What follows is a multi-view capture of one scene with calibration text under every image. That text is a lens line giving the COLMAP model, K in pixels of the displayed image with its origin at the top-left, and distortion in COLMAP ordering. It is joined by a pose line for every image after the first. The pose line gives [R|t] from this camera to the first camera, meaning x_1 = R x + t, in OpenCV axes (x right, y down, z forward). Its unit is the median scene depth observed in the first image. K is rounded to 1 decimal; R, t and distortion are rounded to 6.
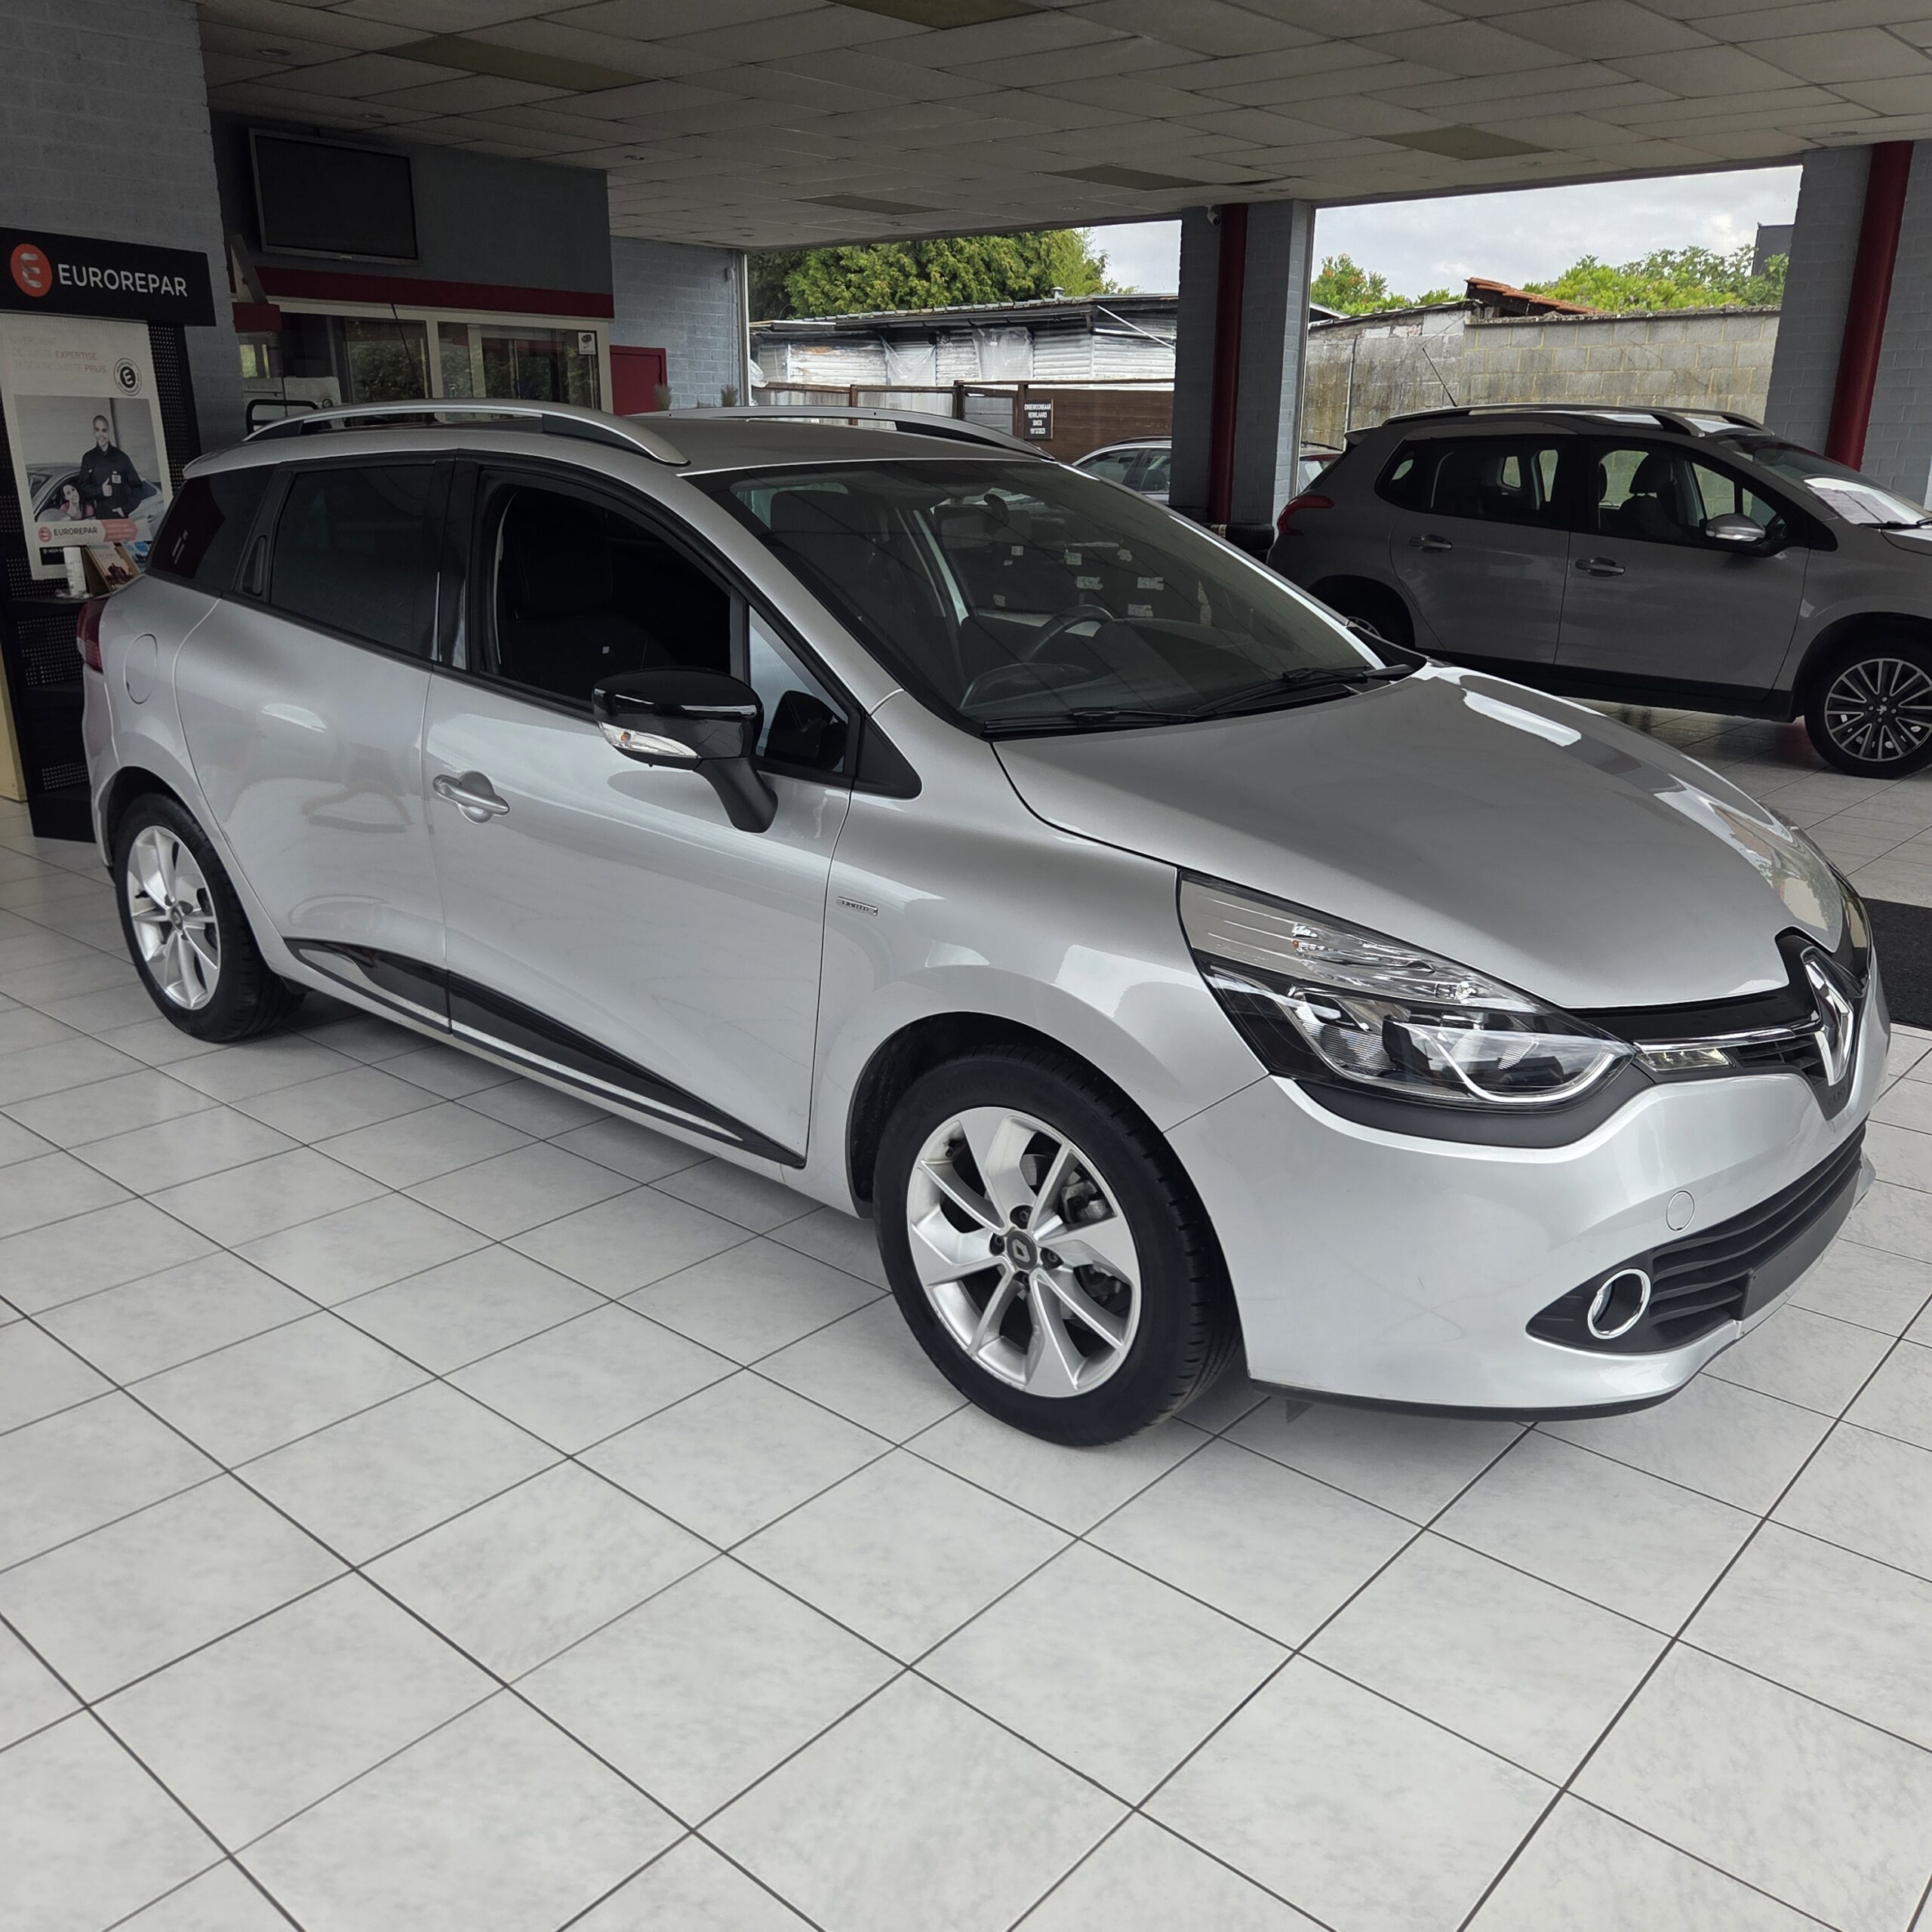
lens RADIAL K [[1735.2, 0, 963.9], [0, 1735.2, 980.3], [0, 0, 1]] dist [0.074263, -0.047476]
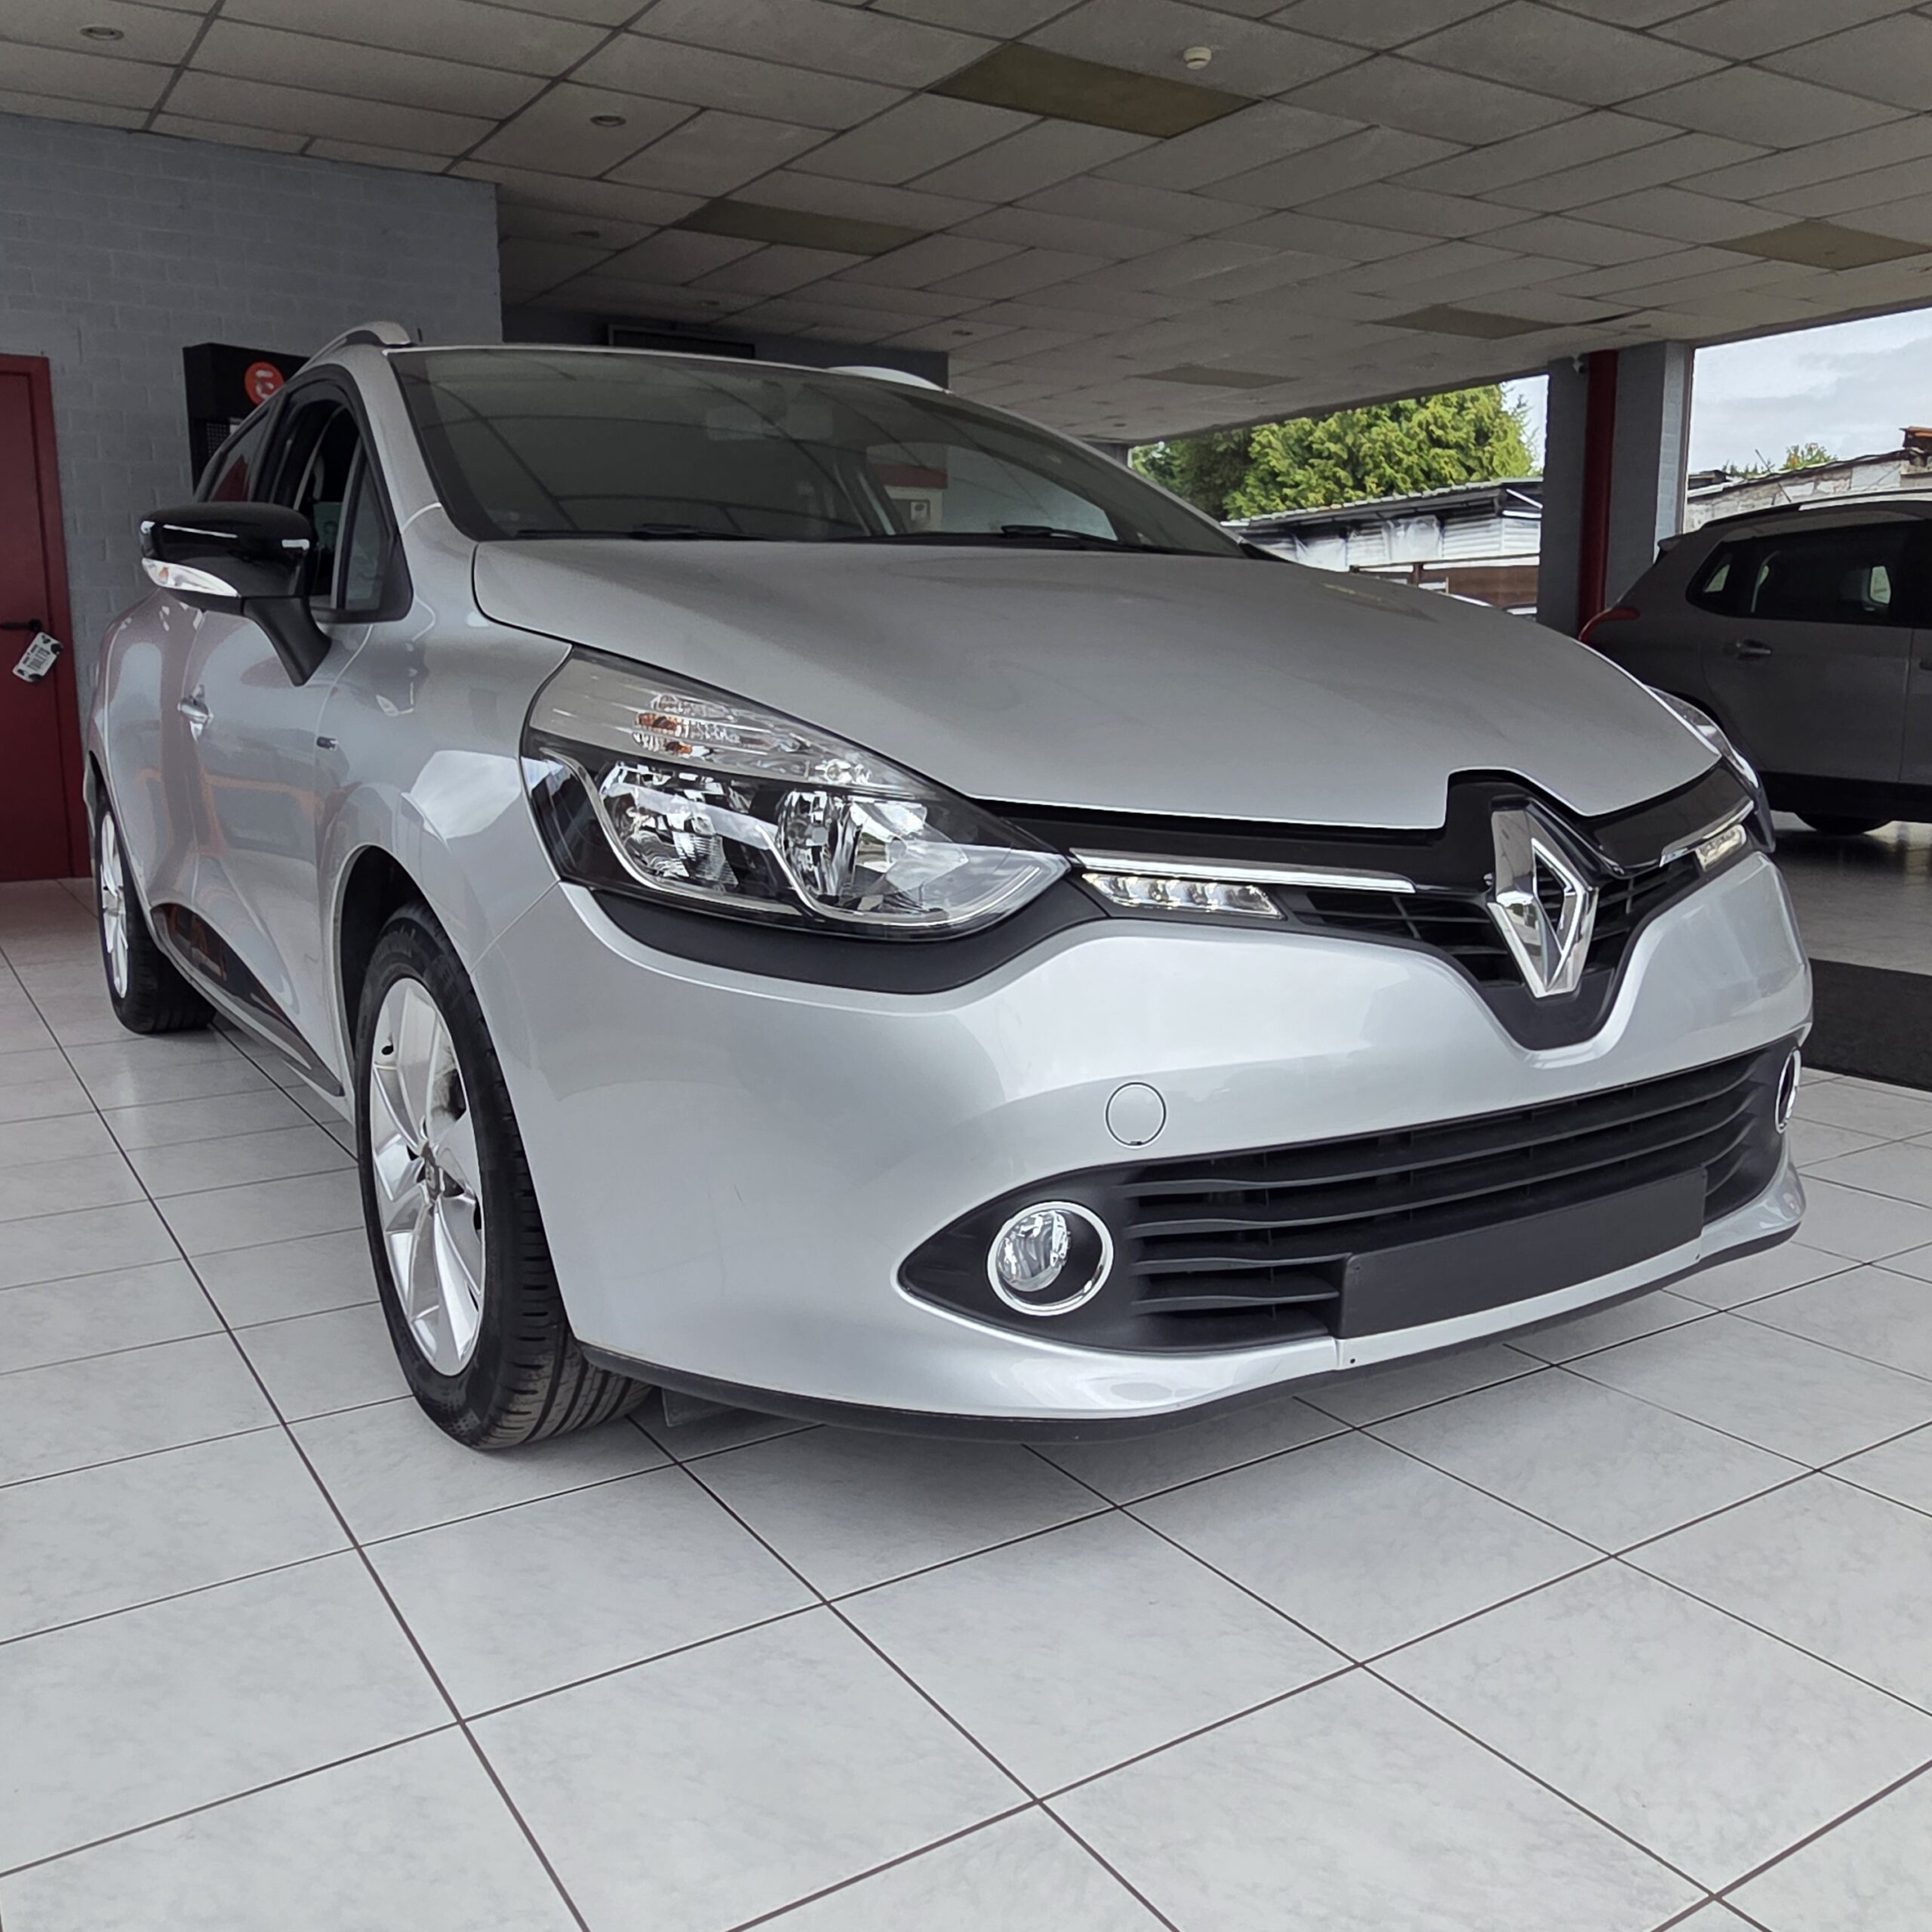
lens RADIAL K [[1723.8, 0, 966.0], [0, 1723.8, 952.9], [0, 0, 1]] dist [0.016244, -0.003946]
pose [[0.957820, 0.031484, -0.285639, 0.102213], [-0.073621, 0.987692, -0.138001, 0.031999], [0.277778, 0.153209, 0.948349, 0.072548]]
